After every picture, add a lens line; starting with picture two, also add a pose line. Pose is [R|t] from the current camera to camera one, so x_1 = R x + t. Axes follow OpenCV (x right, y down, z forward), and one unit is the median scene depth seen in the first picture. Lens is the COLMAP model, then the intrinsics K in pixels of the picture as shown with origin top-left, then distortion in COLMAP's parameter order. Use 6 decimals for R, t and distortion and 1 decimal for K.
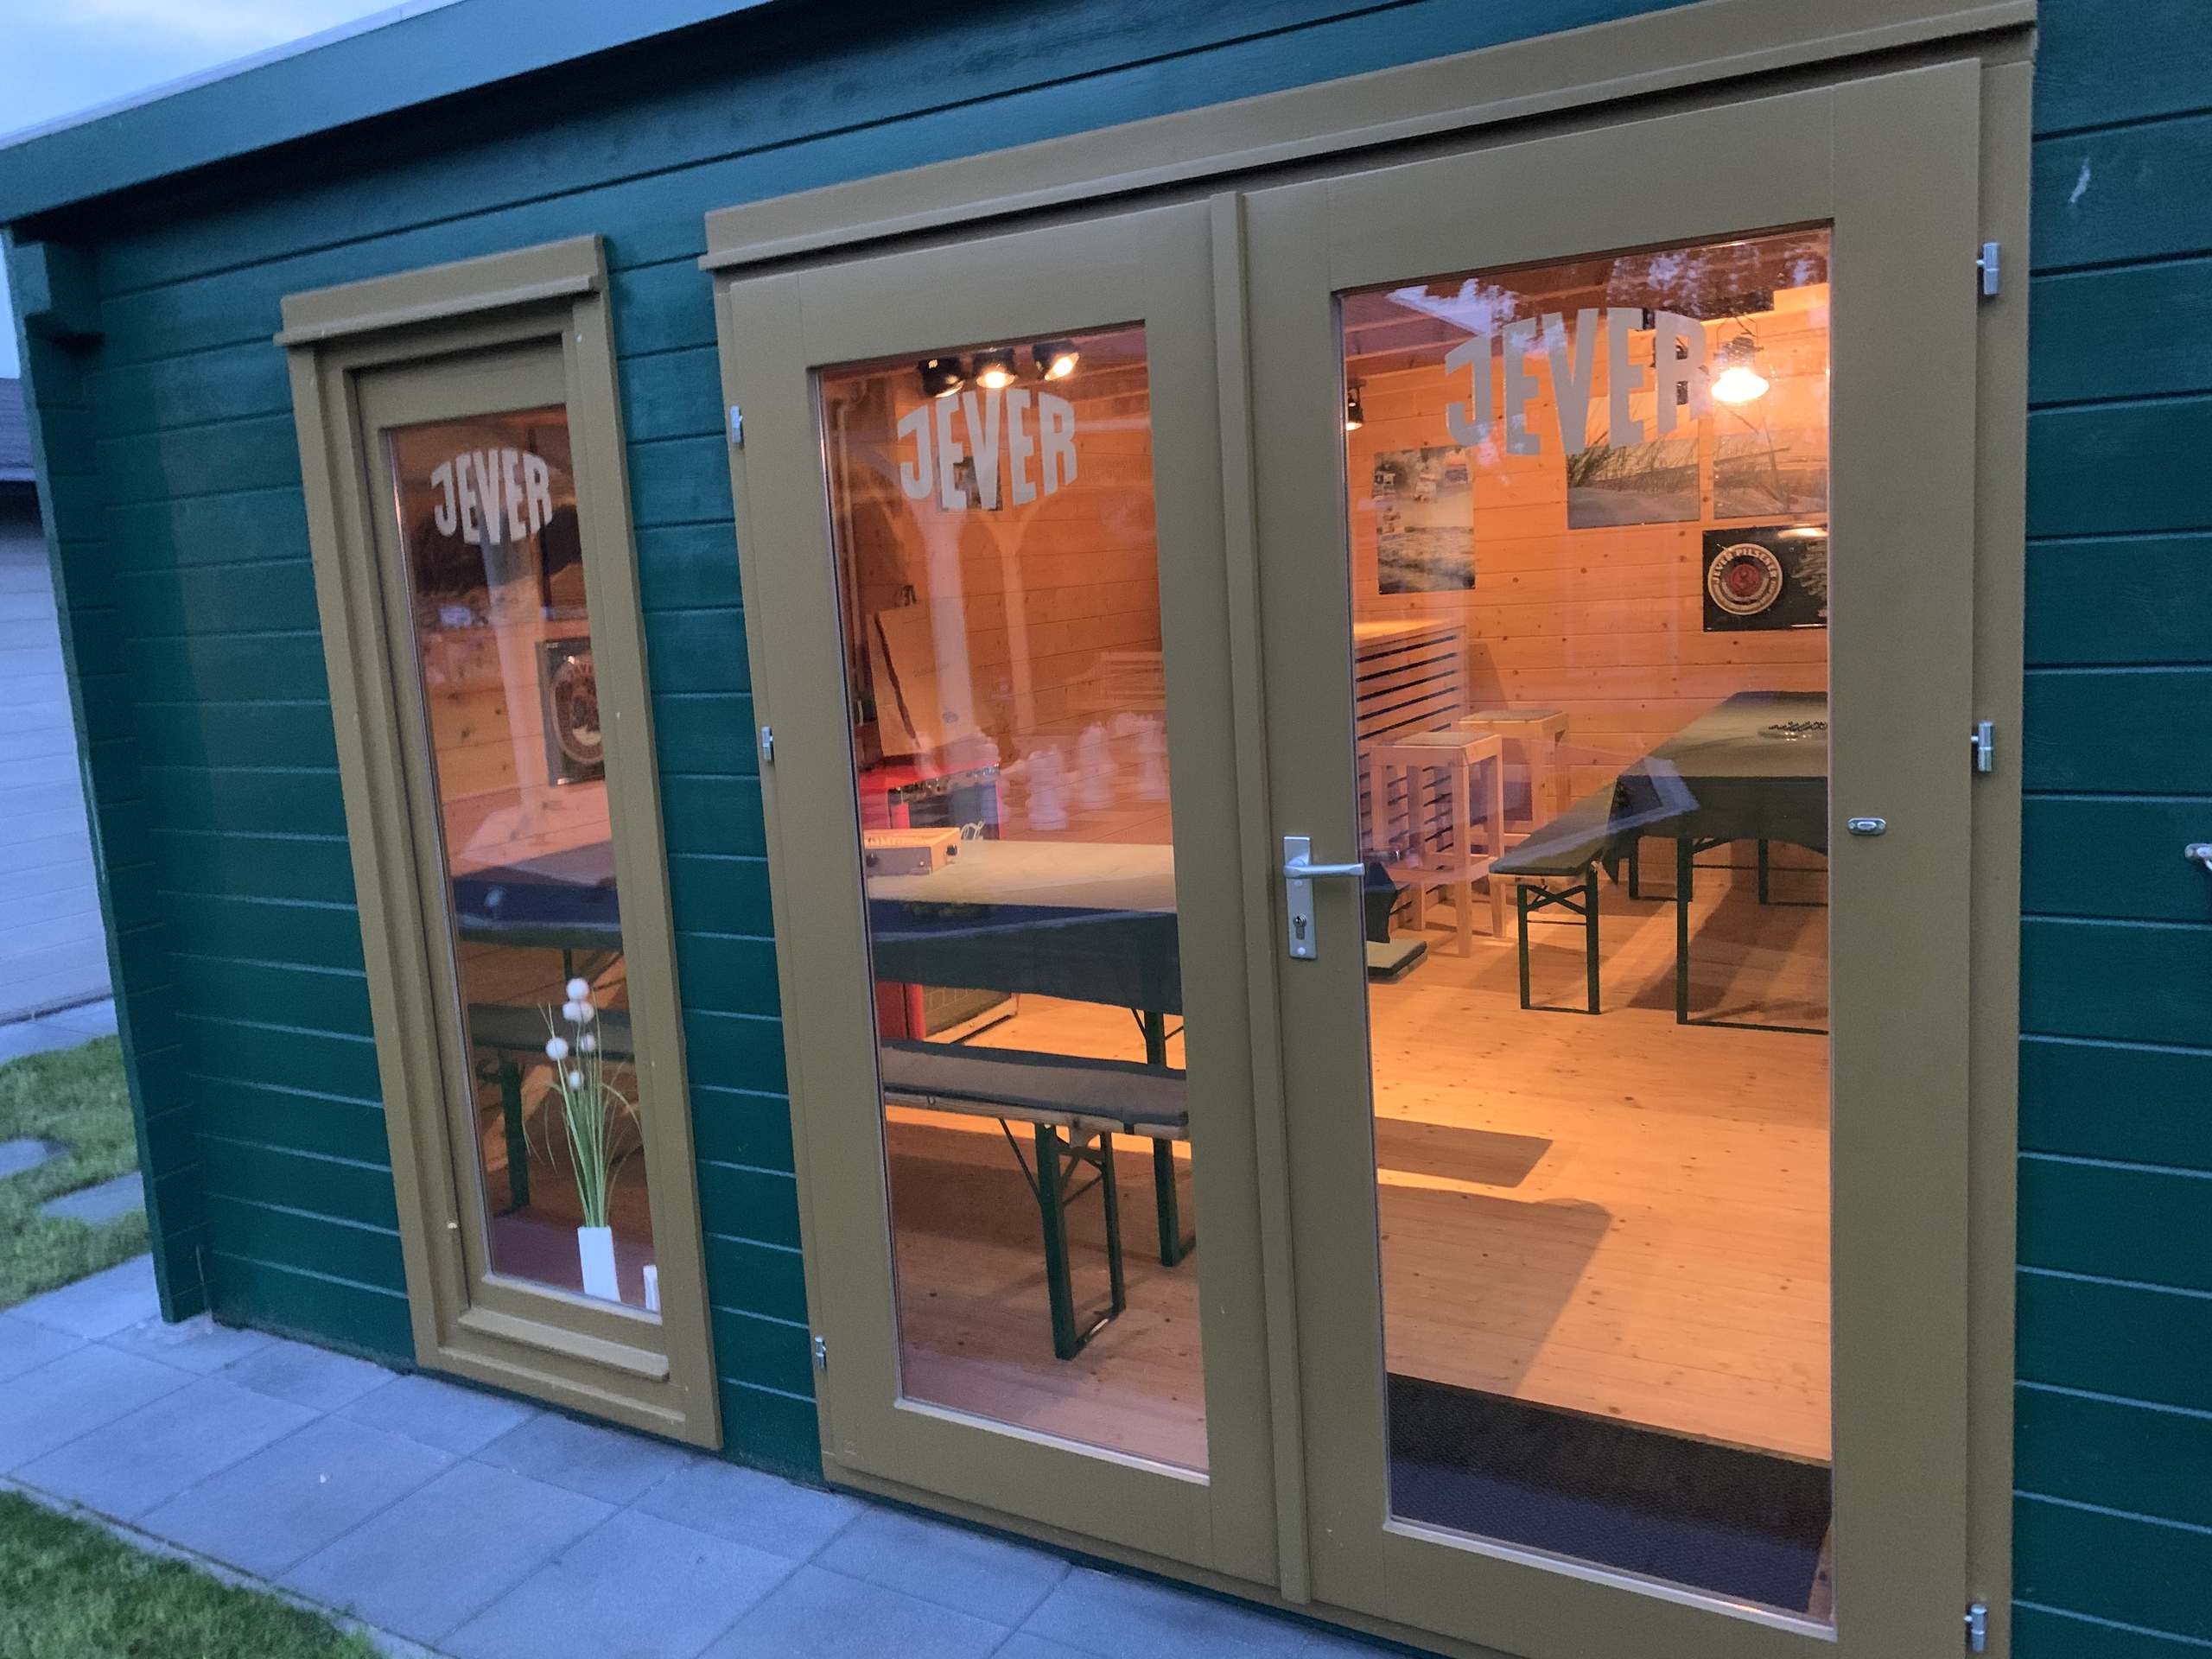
lens RADIAL K [[1687.4, 0, 1096.5], [0, 1687.4, 831.2], [0, 0, 1]] dist [0.033882, -0.017437]
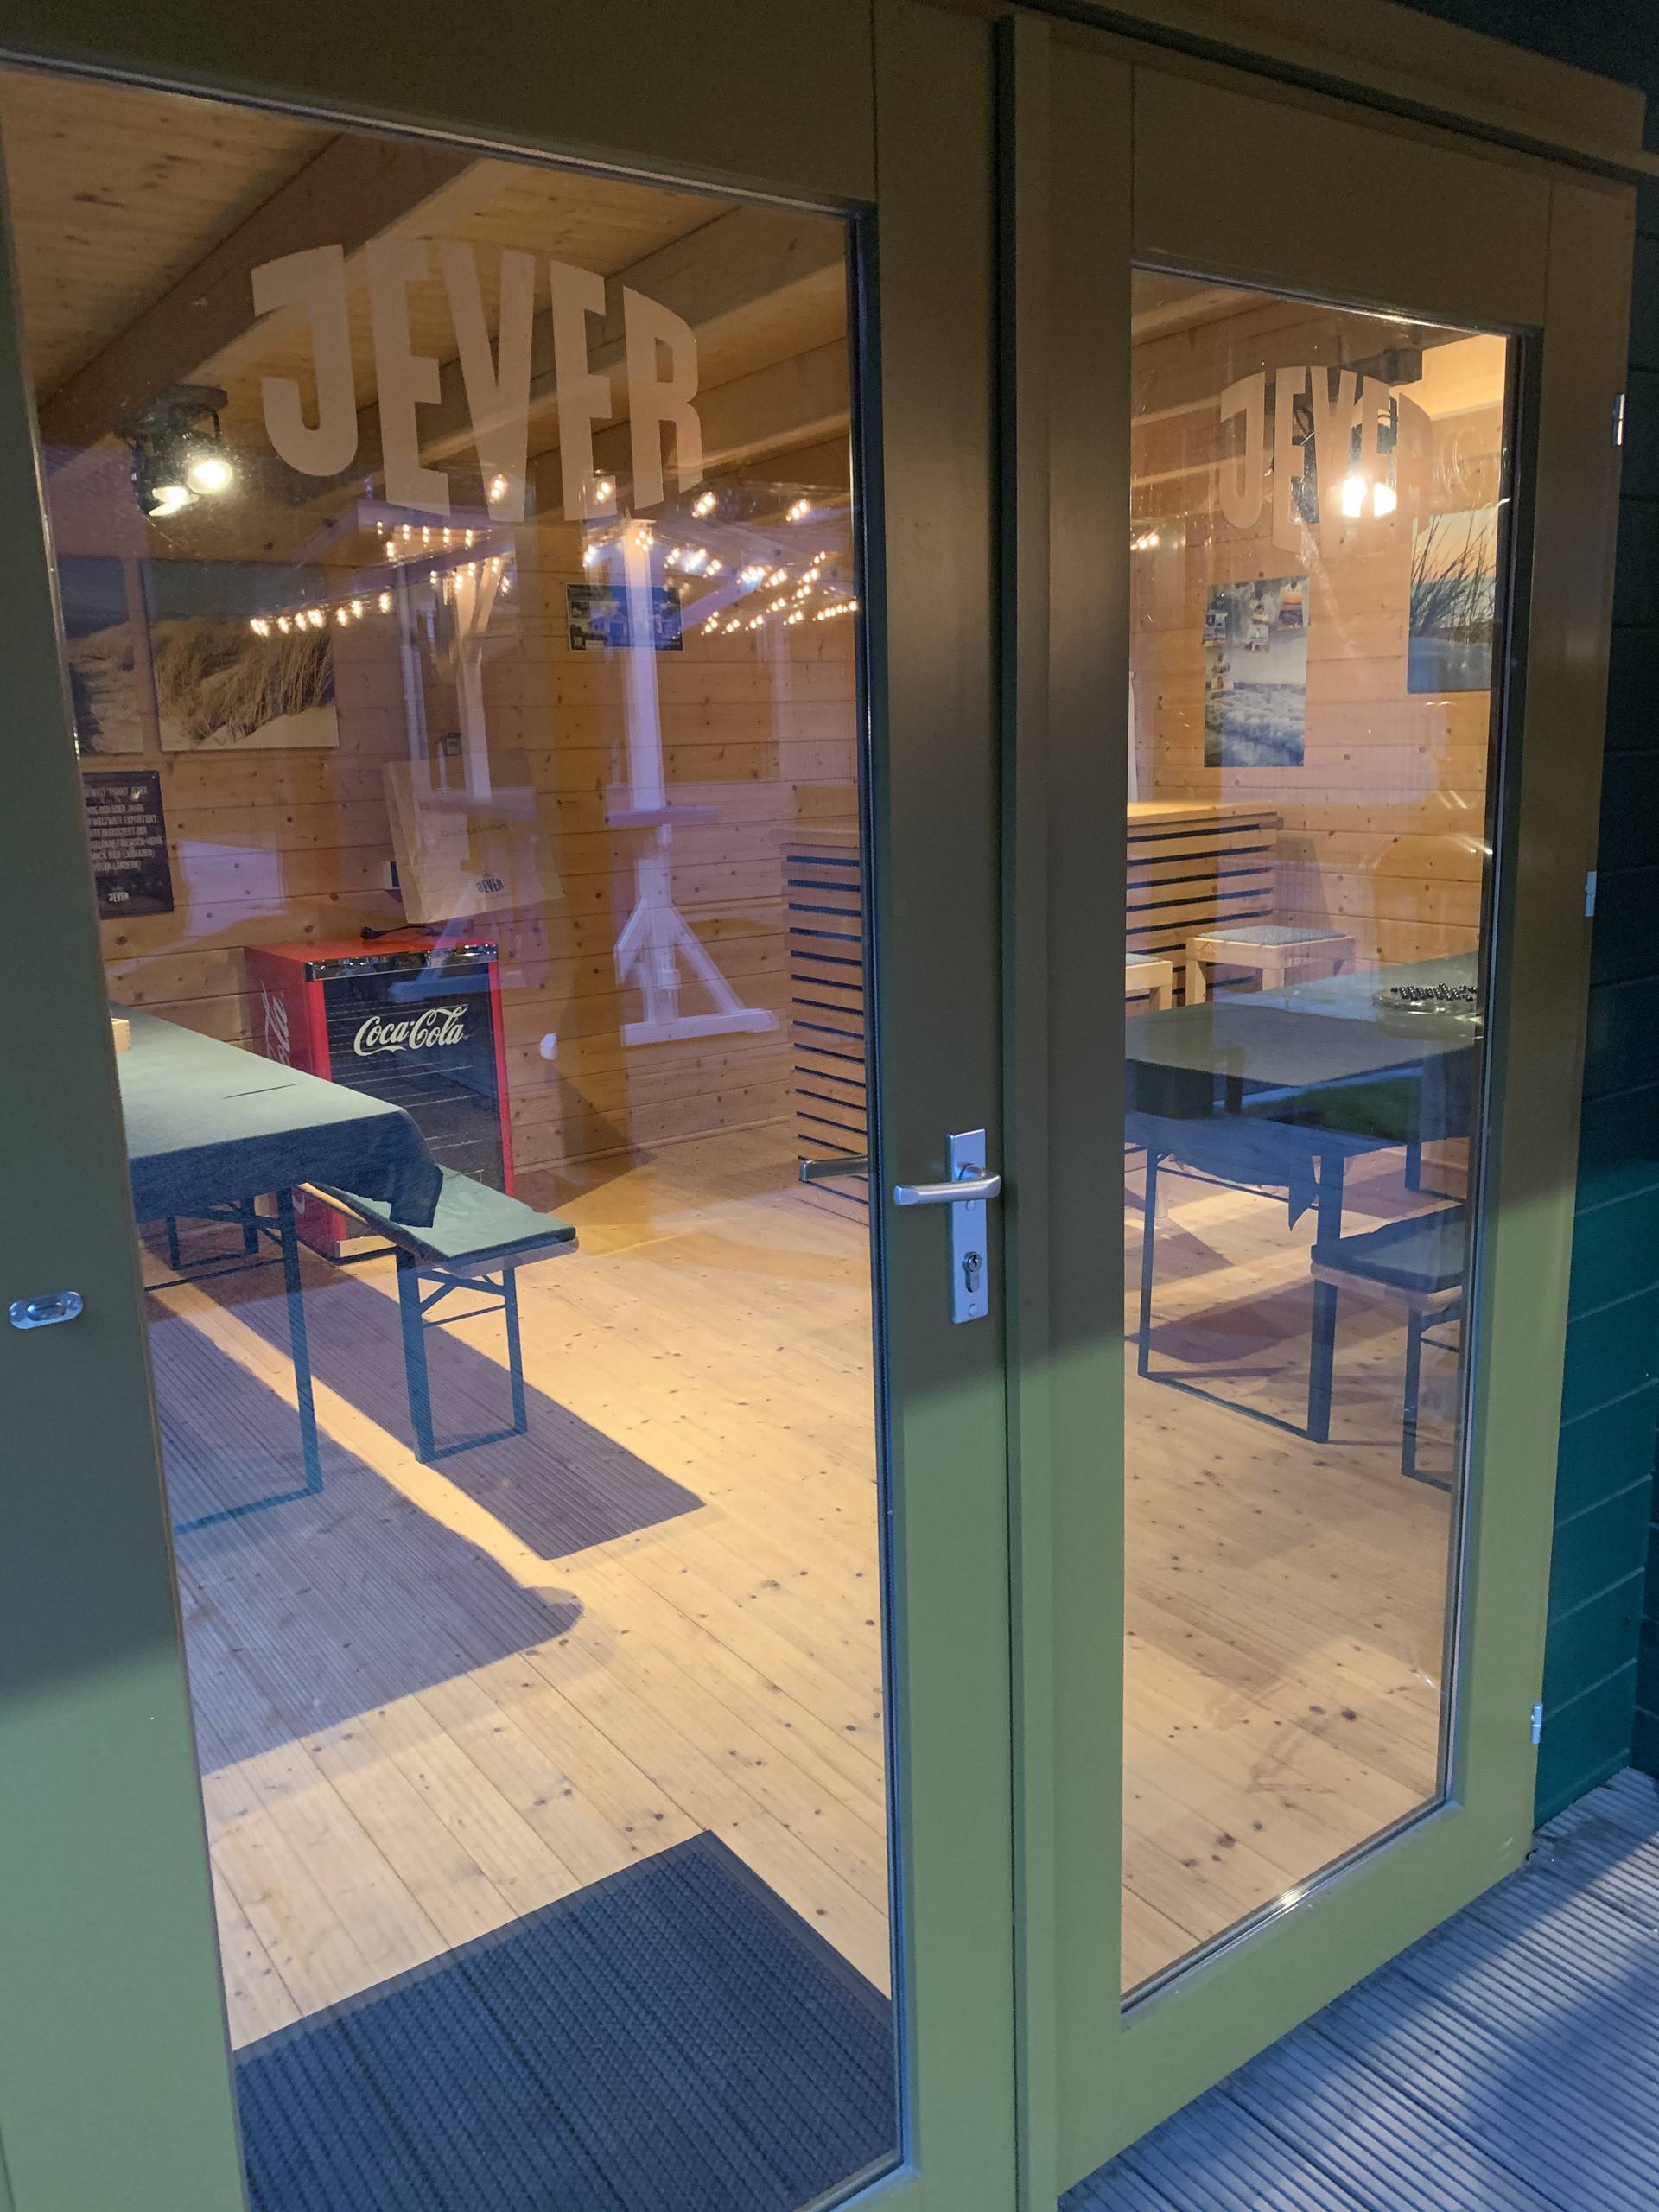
lens RADIAL K [[1687.4, 0, 831.2], [0, 1687.4, 1104.0], [0, 0, 1]] dist [0.033882, -0.017437]
pose [[0.917937, 0.129231, -0.375089, 0.338717], [-0.098975, 0.990160, 0.098929, -0.045102], [0.384183, -0.053686, 0.921695, 0.190293]]
